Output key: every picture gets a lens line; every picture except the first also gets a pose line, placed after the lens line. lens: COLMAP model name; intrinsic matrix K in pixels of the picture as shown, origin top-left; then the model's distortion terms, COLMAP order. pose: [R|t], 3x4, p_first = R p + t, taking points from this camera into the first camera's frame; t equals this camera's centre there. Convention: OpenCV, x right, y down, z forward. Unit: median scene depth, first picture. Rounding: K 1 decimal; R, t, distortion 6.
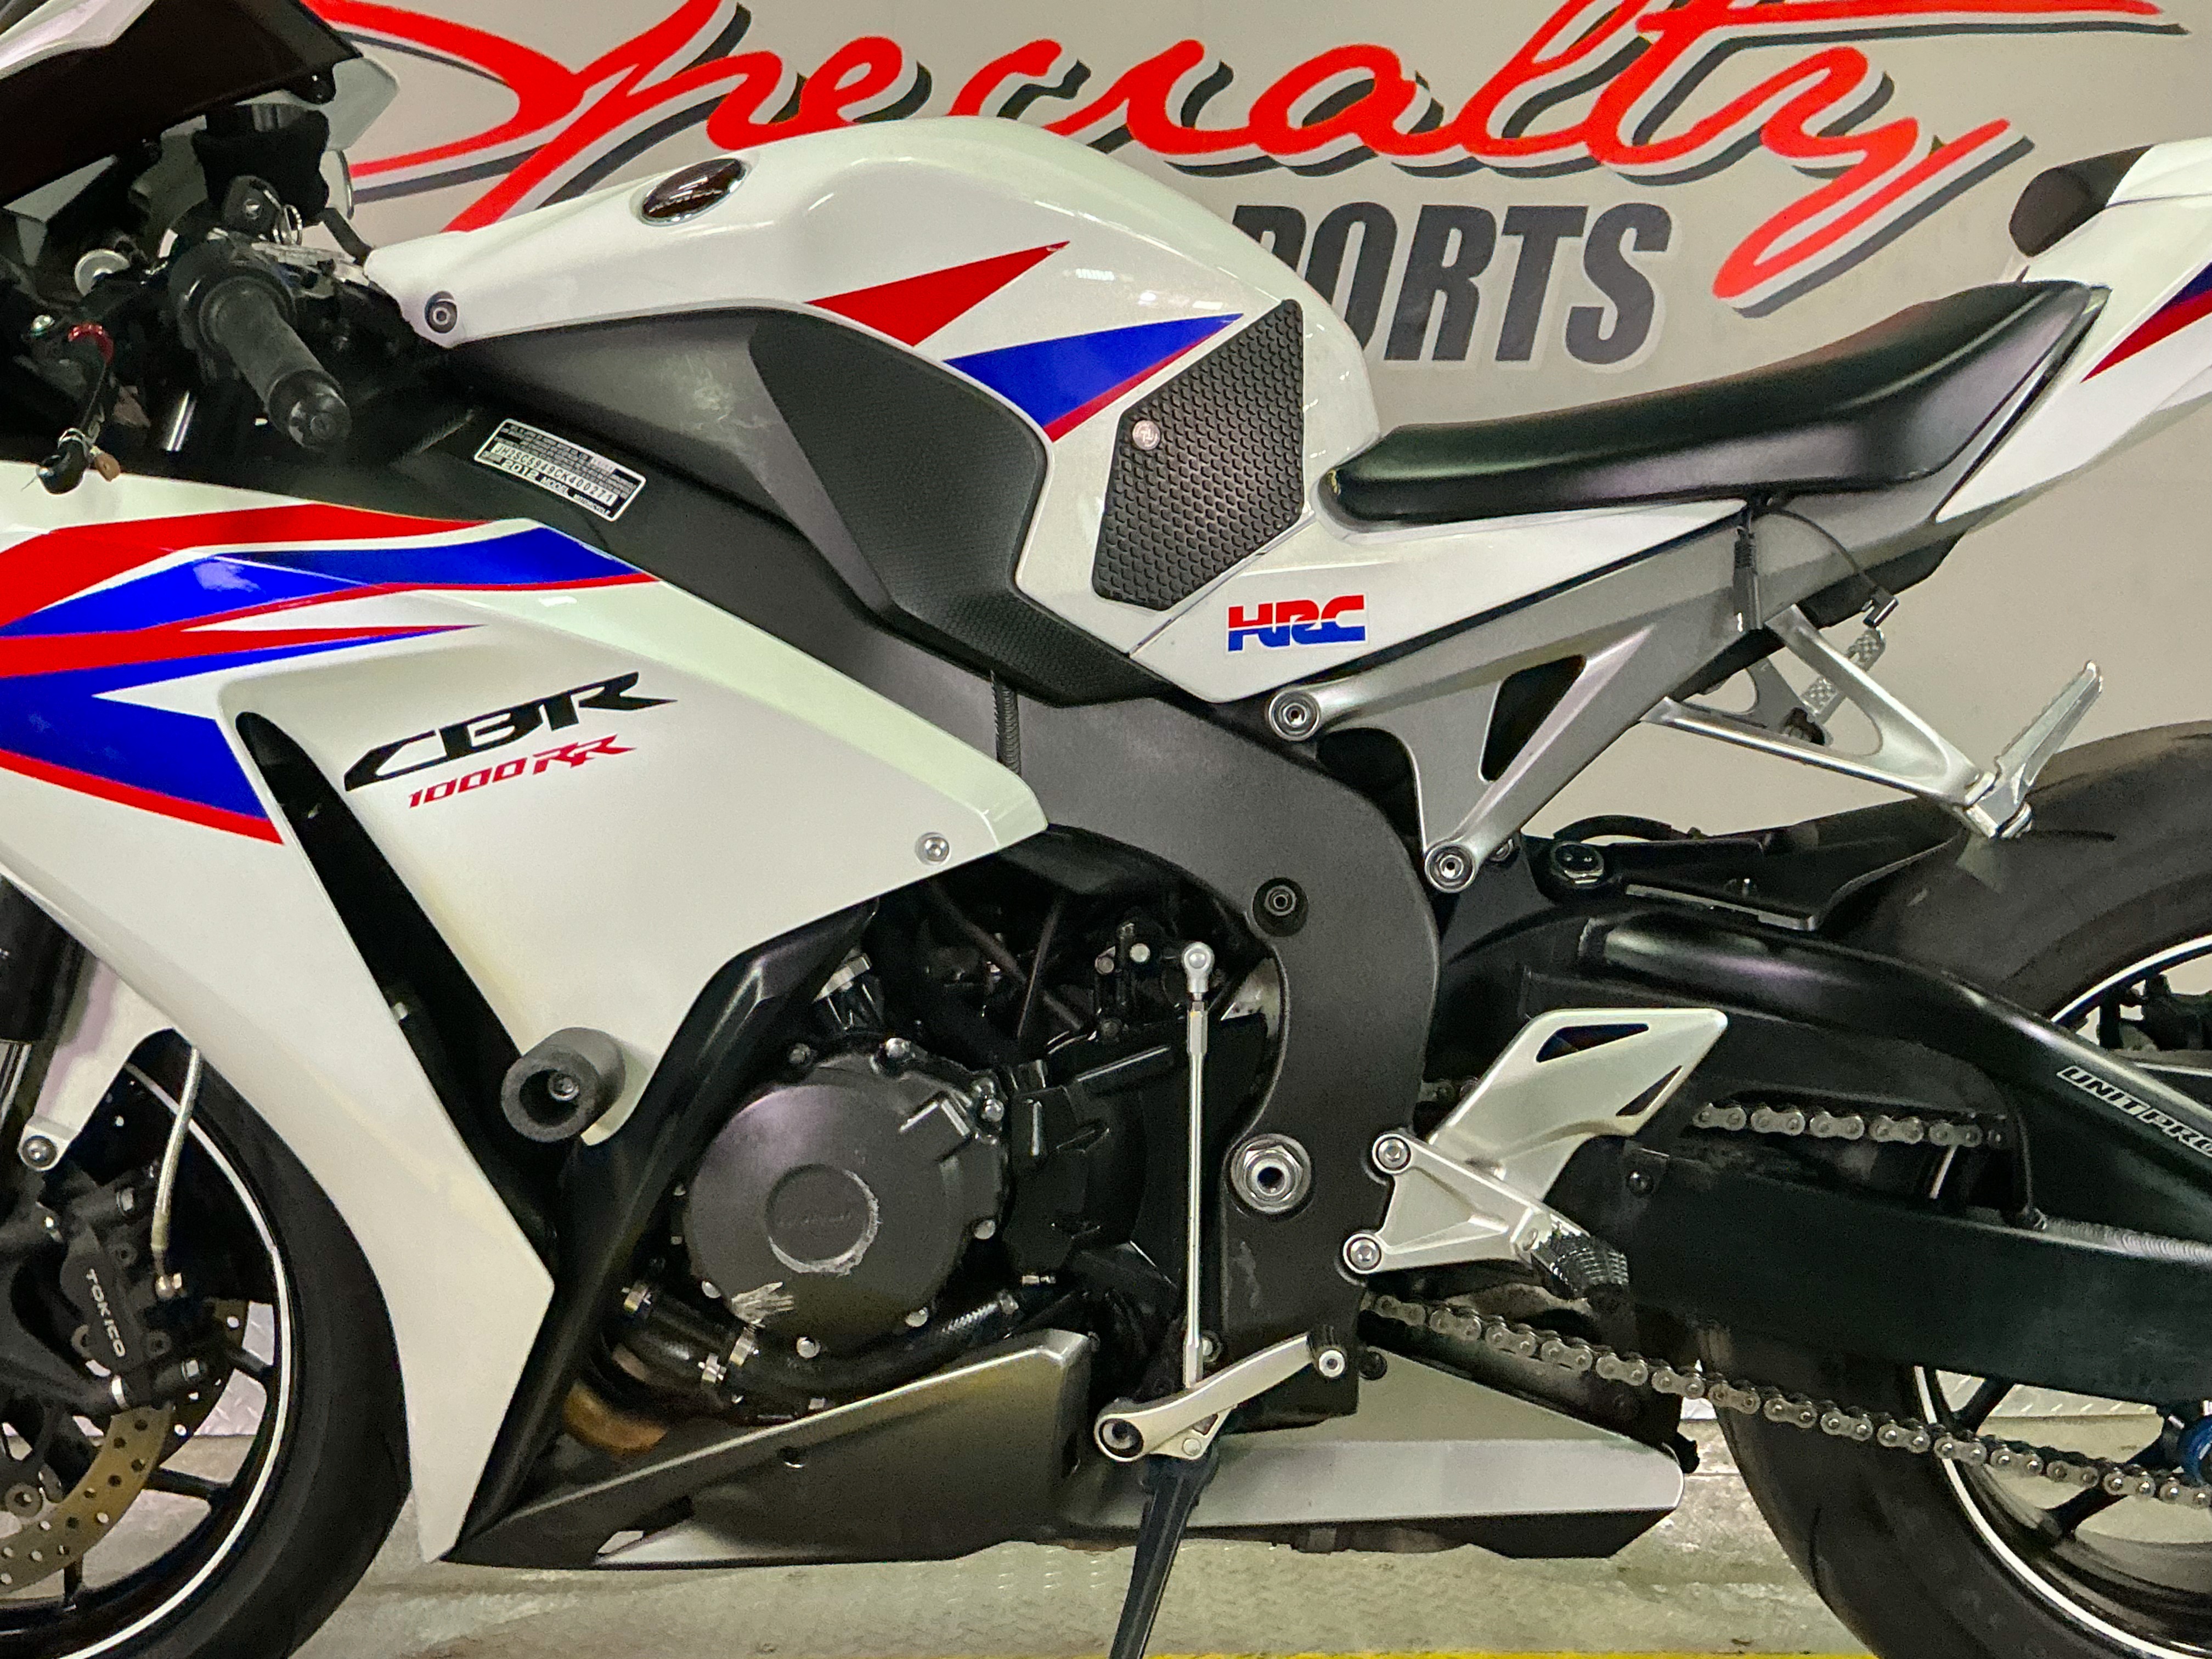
lens RADIAL K [[2298.6, 0, 1062.0], [0, 2298.6, 876.3], [0, 0, 1]] dist [0.050640, 0.000000]
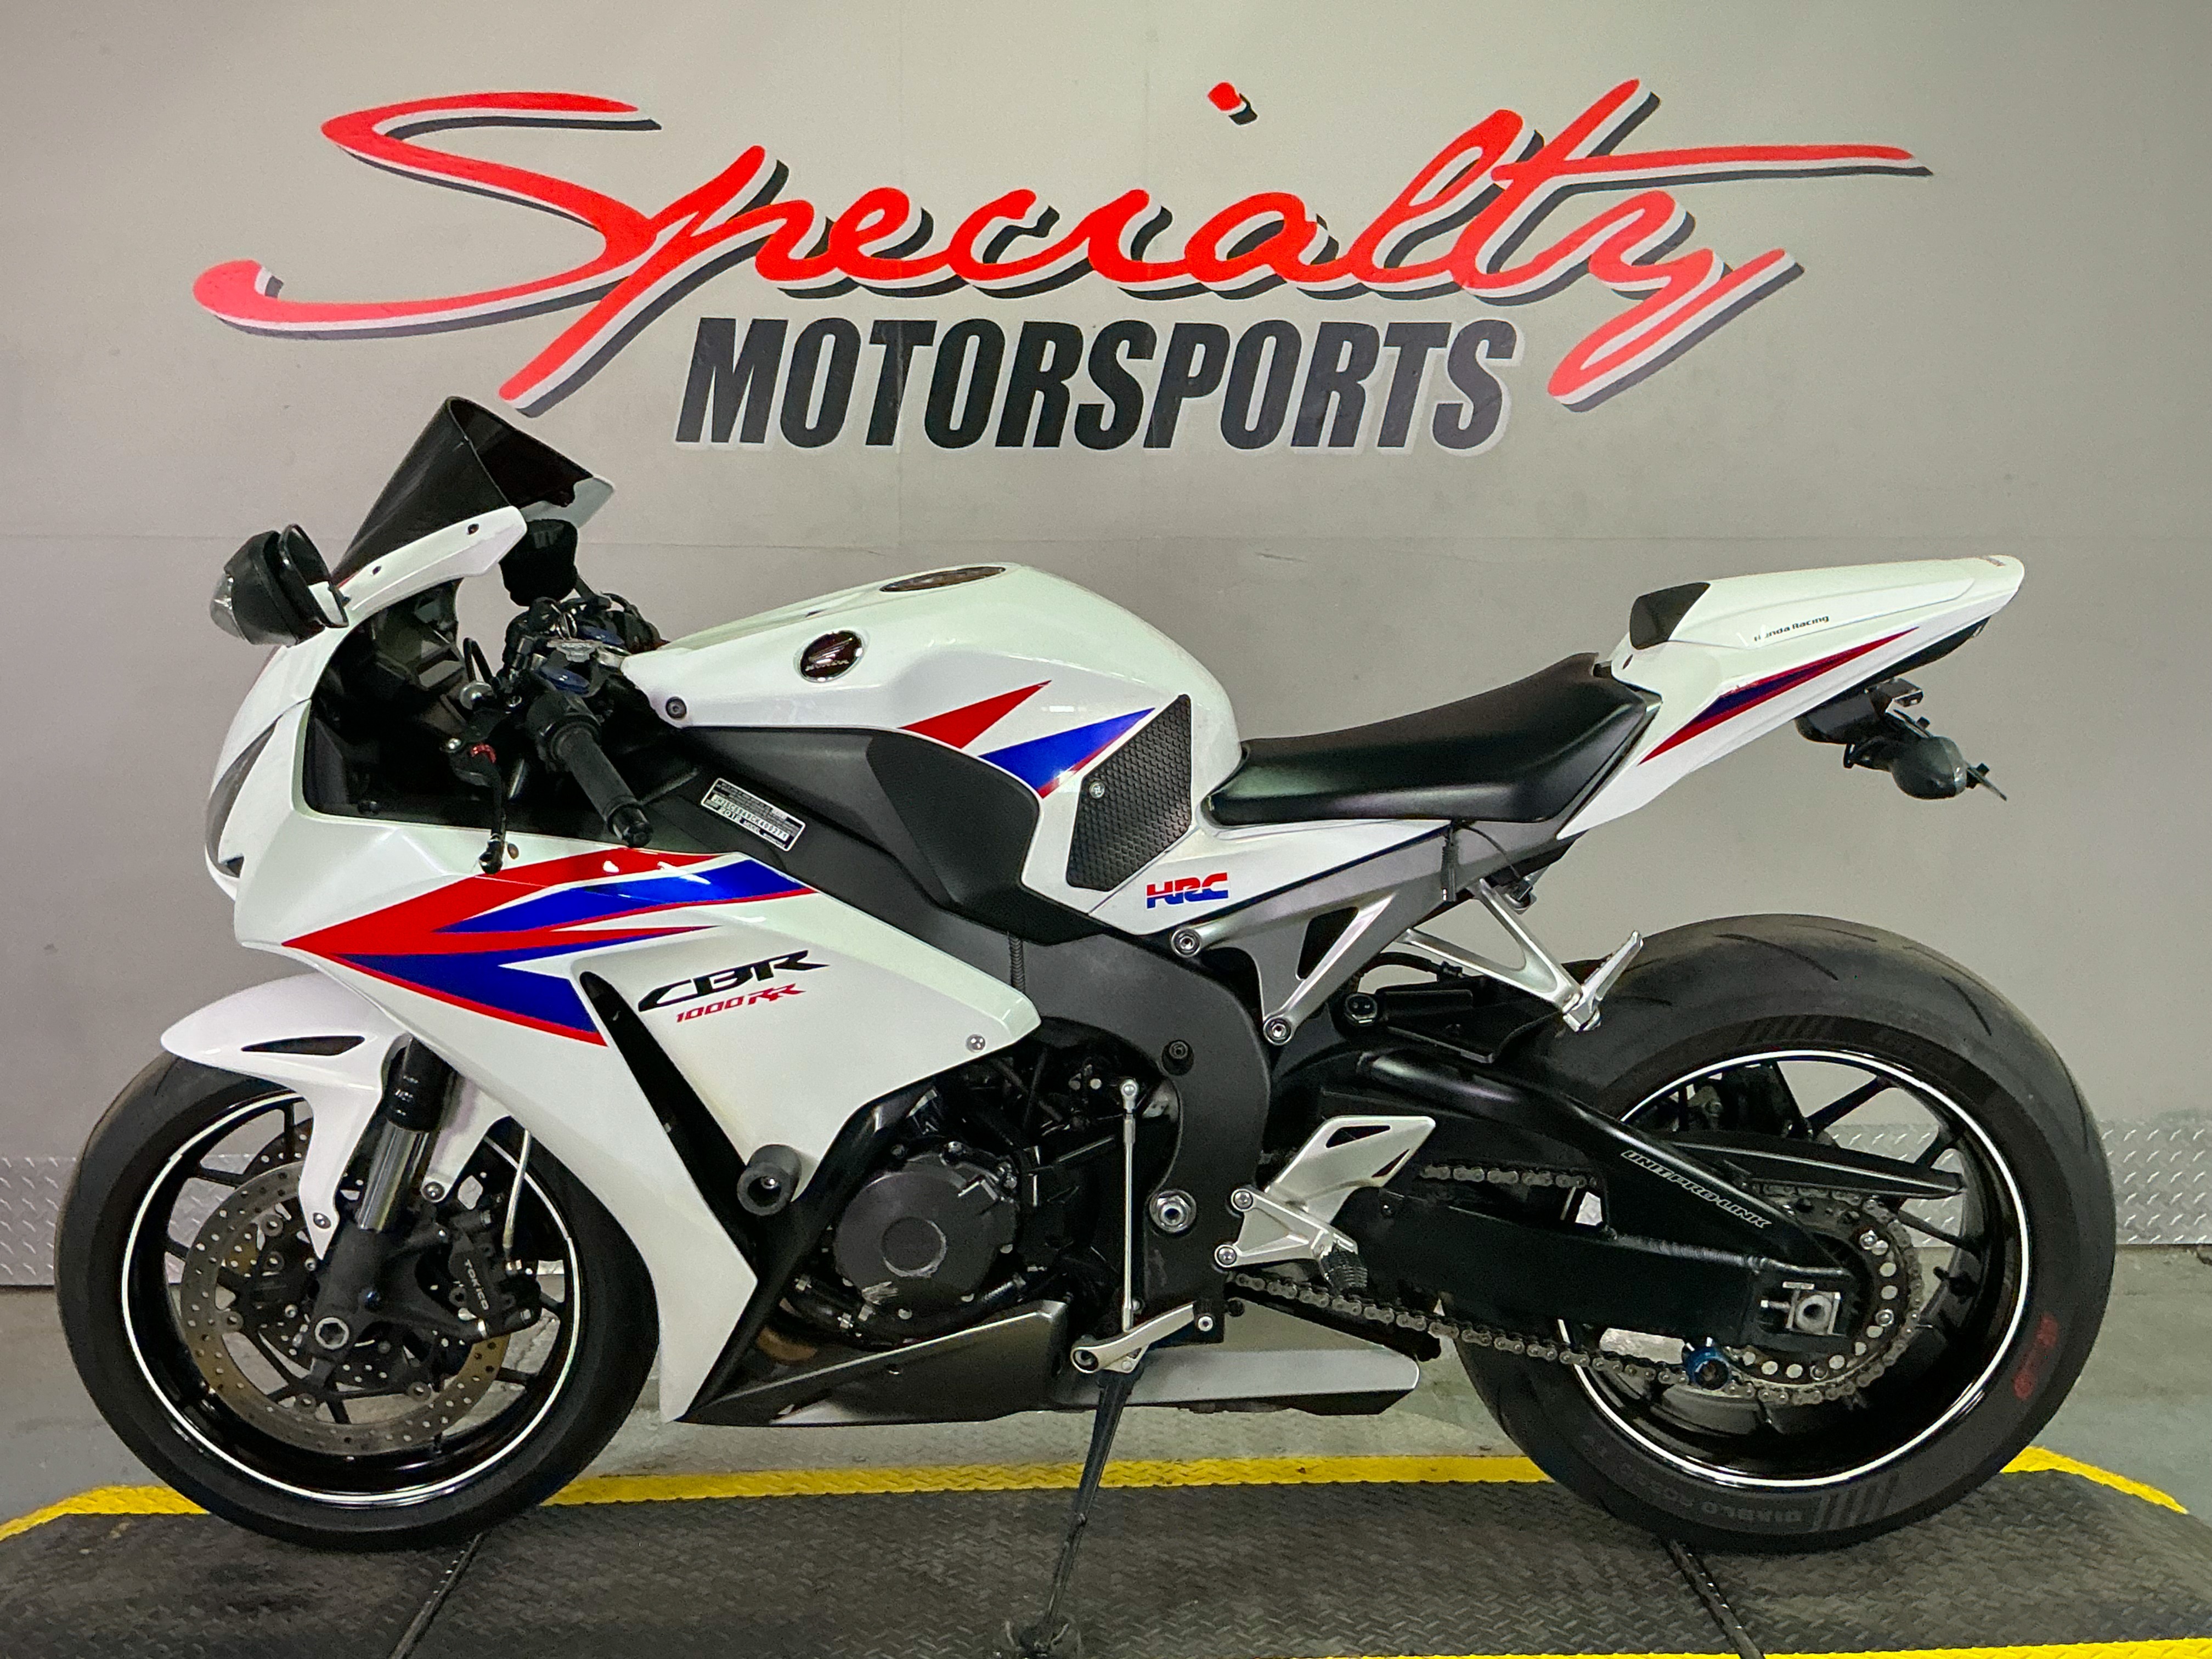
lens RADIAL K [[2266.1, 0, 1063.3], [0, 2266.1, 864.5], [0, 0, 1]] dist [0.061895, 0.000000]
pose [[0.999884, -0.008923, 0.012333, -0.009011], [0.007565, 0.994326, 0.106109, -0.296911], [-0.013210, -0.106003, 0.994278, -0.632070]]
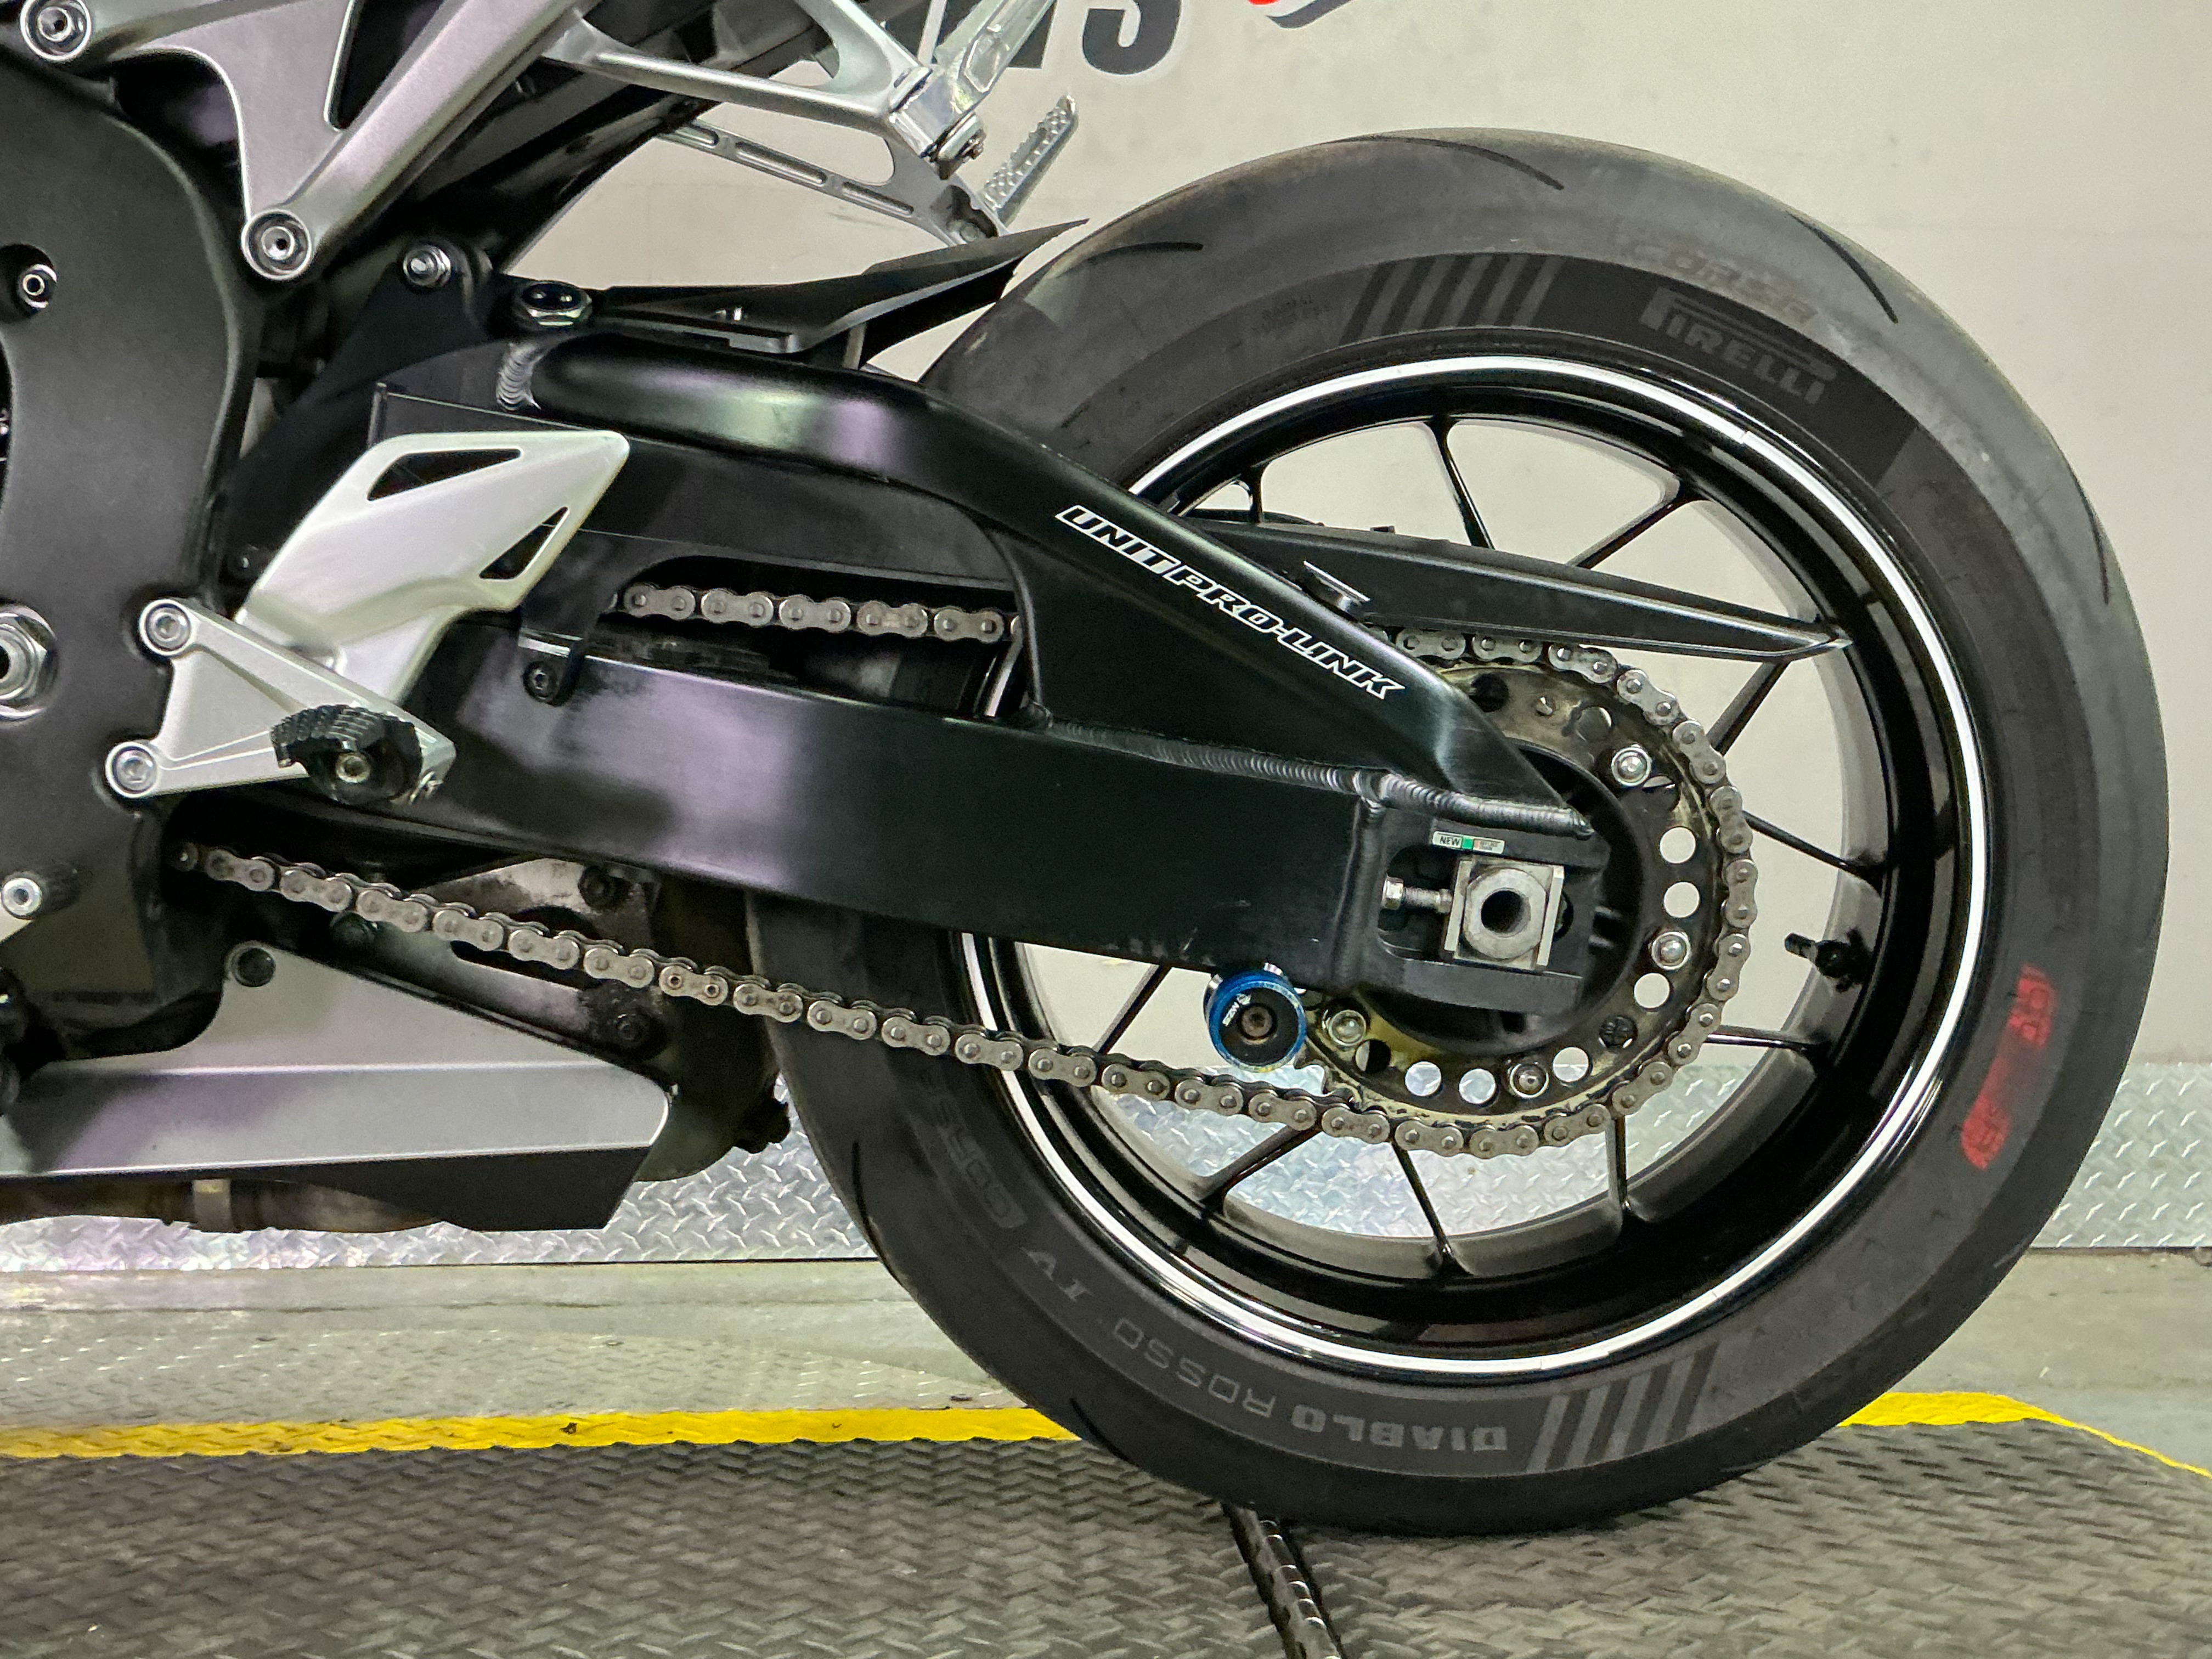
lens RADIAL K [[2298.6, 0, 1064.7], [0, 2298.6, 880.6], [0, 0, 1]] dist [0.050640, 0.000000]
pose [[0.998351, 0.006101, 0.057082, 0.367869], [-0.006569, 0.999946, 0.008009, 0.184640], [-0.057030, -0.008370, 0.998337, 0.249474]]
